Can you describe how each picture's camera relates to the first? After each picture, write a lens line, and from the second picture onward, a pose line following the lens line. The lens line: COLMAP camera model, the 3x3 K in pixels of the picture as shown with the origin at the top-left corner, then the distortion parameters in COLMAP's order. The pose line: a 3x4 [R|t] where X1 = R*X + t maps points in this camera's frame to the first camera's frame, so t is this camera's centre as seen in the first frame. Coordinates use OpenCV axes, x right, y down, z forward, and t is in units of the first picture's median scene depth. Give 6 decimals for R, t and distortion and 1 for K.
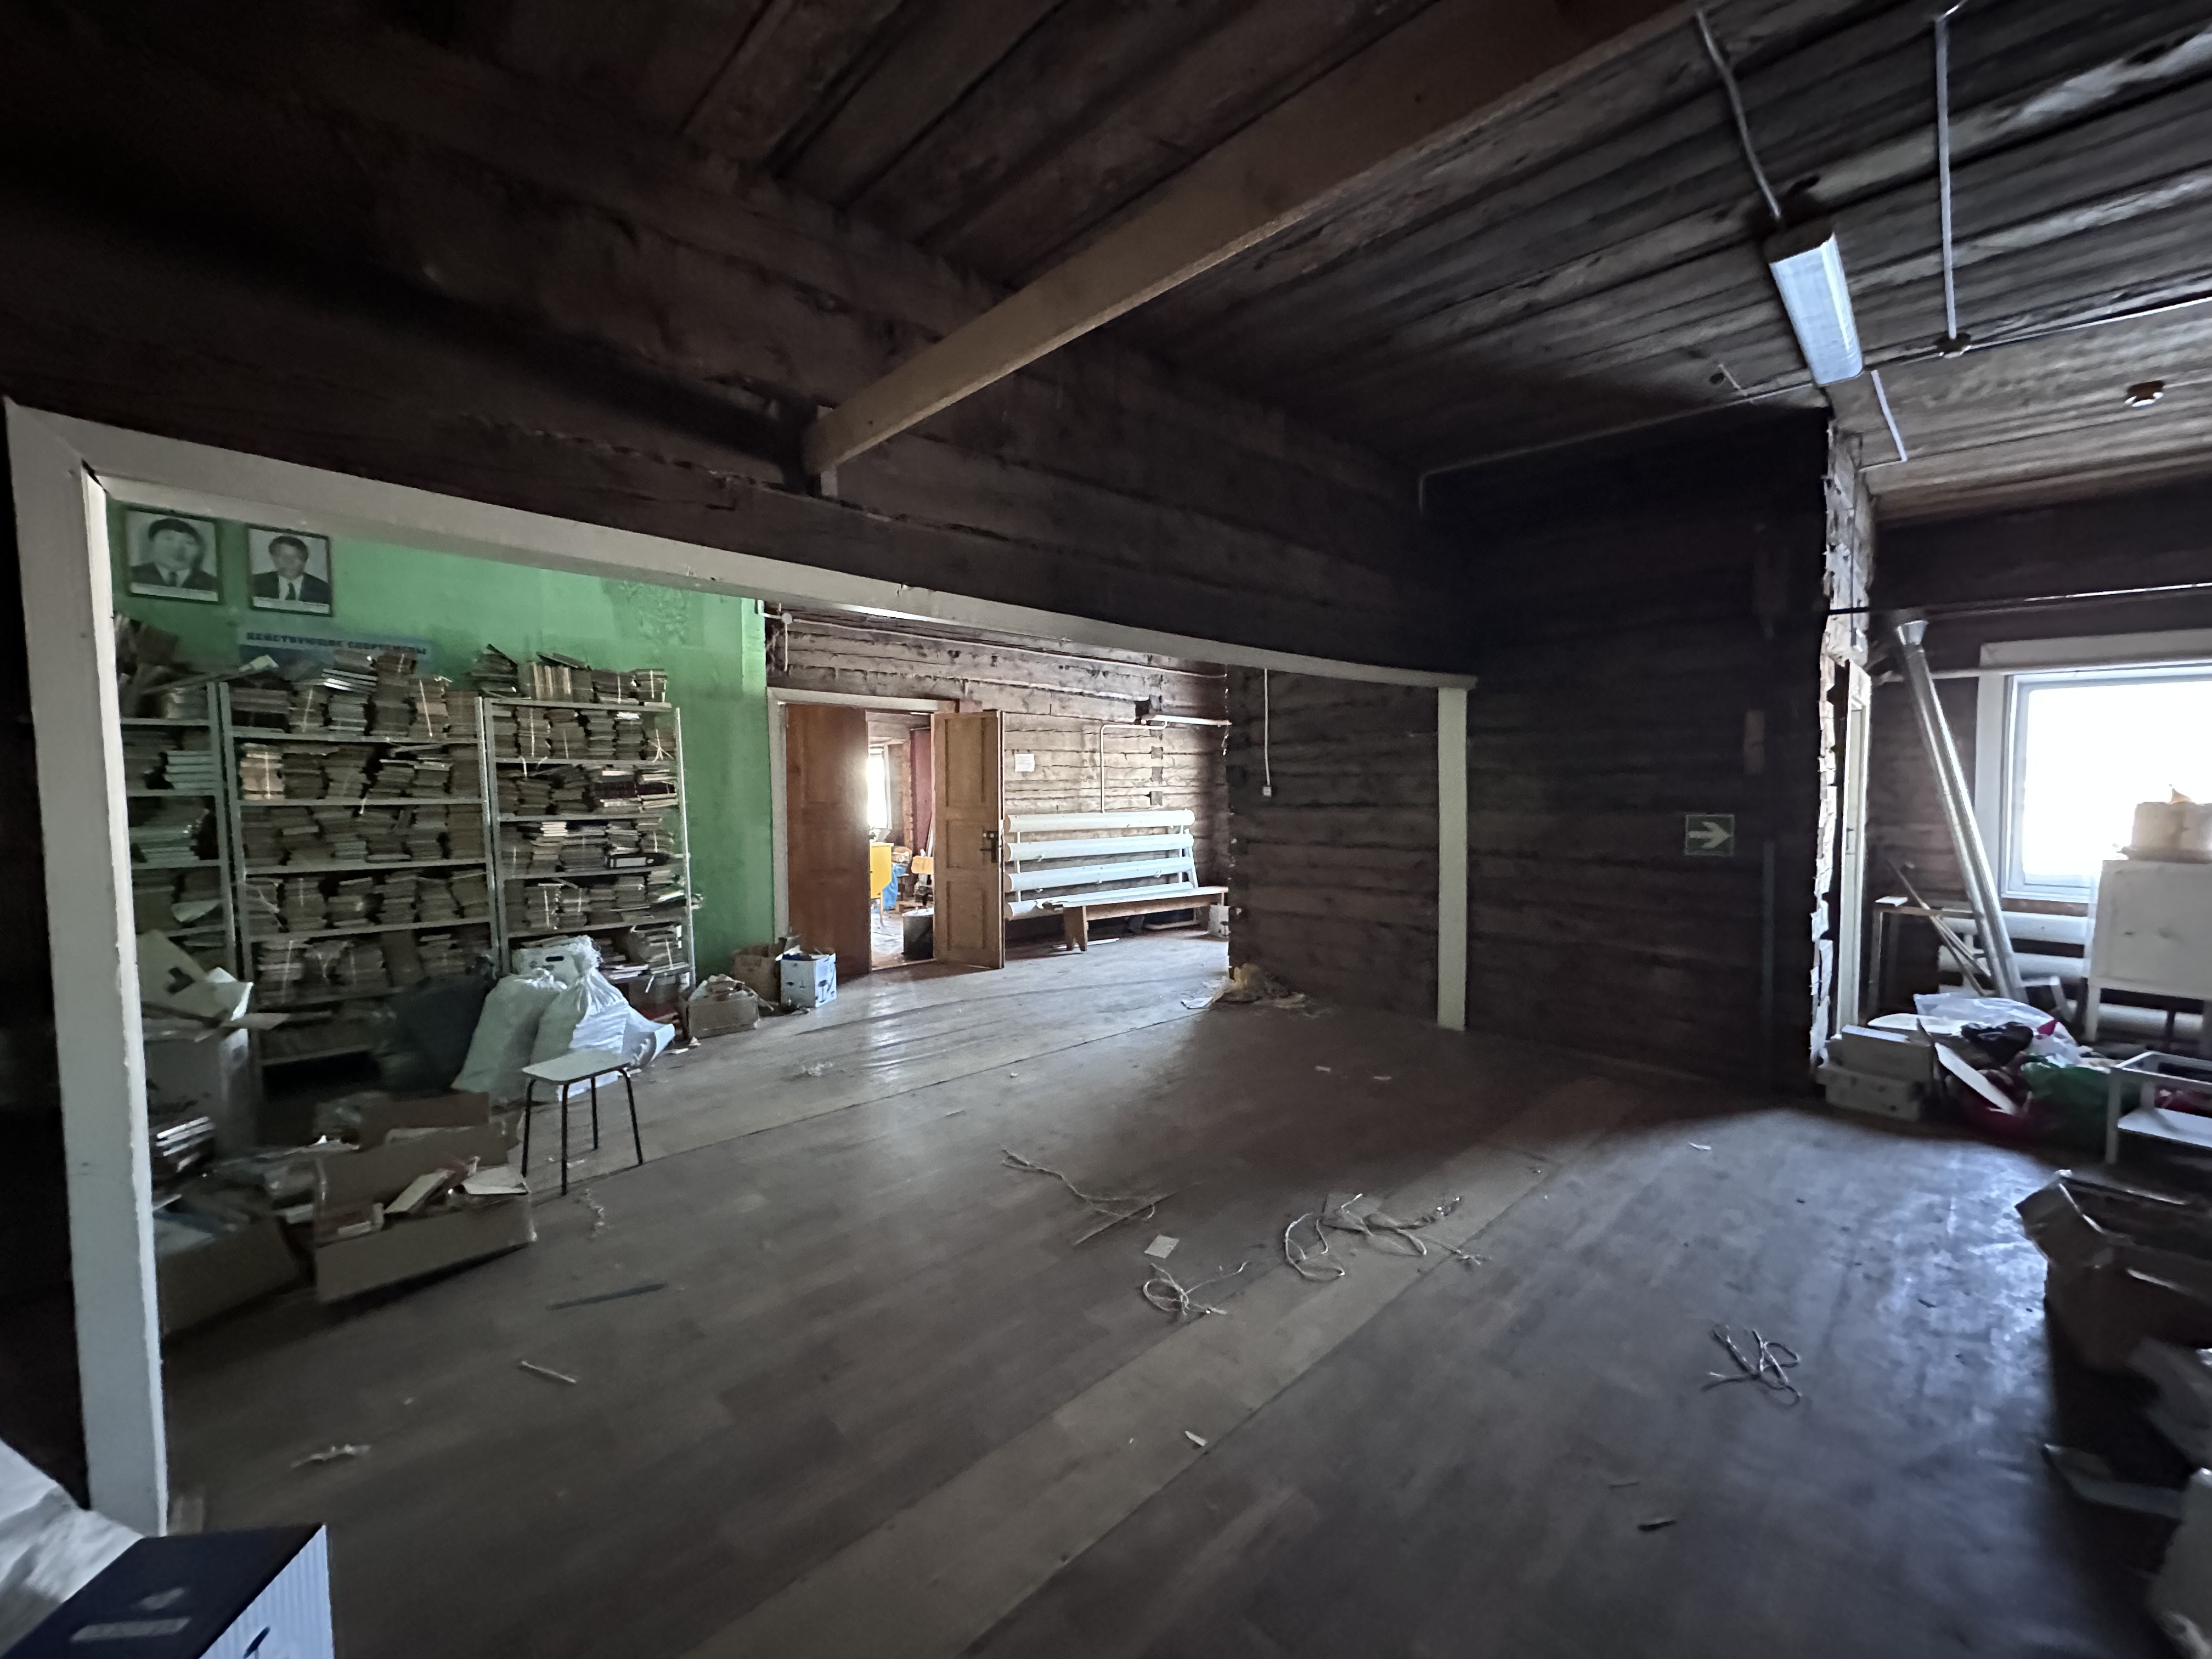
lens RADIAL K [[876.7, 0, 1104.2], [0, 876.7, 828.6], [0, 0, 1]] dist [-0.002104, -0.000198]
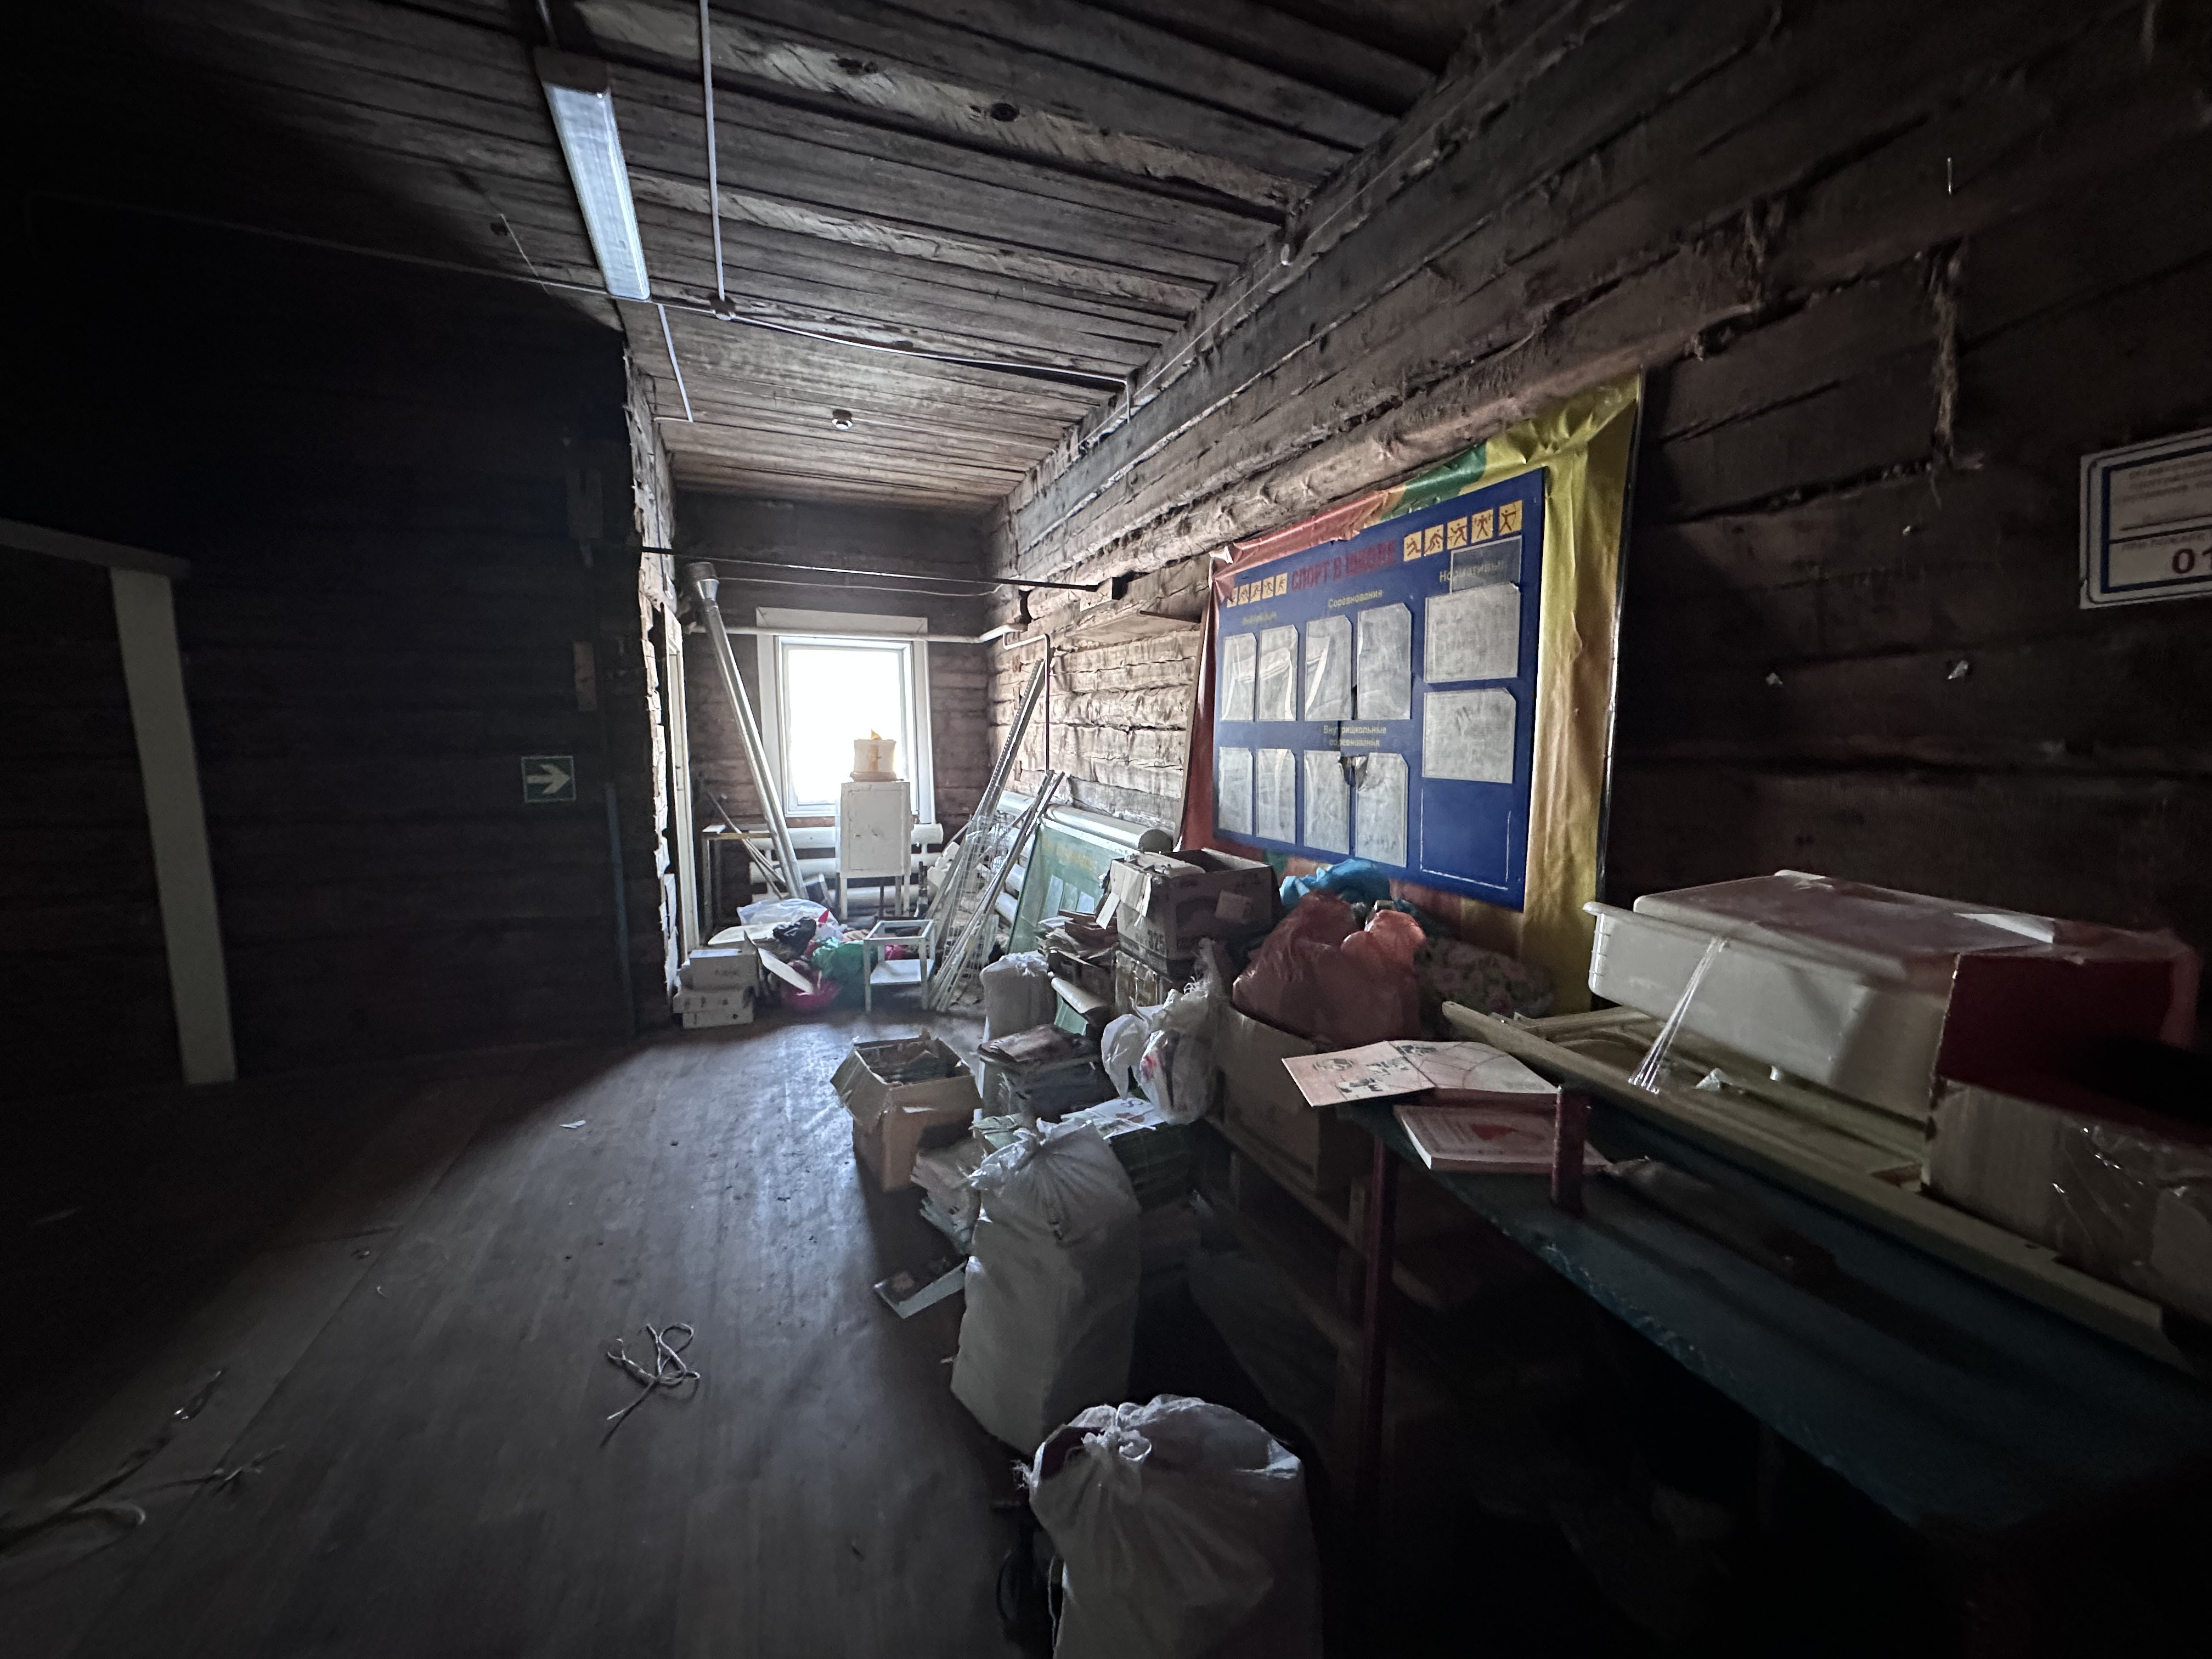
lens RADIAL K [[876.7, 0, 1104.2], [0, 876.7, 828.6], [0, 0, 1]] dist [-0.002104, -0.000198]
pose [[0.395494, -0.102825, 0.912695, 0.089636], [0.045607, 0.994686, 0.092300, 0.000886], [-0.917335, 0.005121, 0.398082, 0.117230]]
